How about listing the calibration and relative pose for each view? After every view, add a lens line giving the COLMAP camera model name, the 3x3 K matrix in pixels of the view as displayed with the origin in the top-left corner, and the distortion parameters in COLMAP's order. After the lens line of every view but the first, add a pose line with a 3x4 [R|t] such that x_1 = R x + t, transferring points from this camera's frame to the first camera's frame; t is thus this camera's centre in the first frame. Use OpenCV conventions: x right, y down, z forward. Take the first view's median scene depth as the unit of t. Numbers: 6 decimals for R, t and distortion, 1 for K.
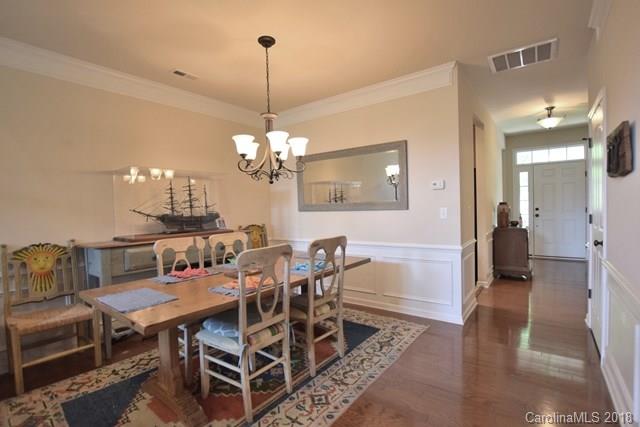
lens RADIAL K [[305.5, 0, 318.7], [0, 305.5, 213.9], [0, 0, 1]] dist [-0.017608, 0.000234]
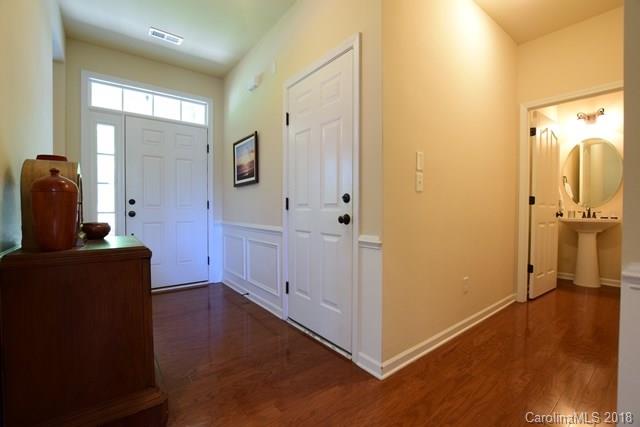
lens RADIAL K [[286.3, 0, 319.6], [0, 286.3, 211.9], [0, 0, 1]] dist [-0.016922, -0.000917]
pose [[0.277392, 0.015762, 0.960628, 0.341855], [0.019798, 0.999559, -0.022117, 0.018889], [-0.960553, 0.025154, 0.276957, 0.555067]]
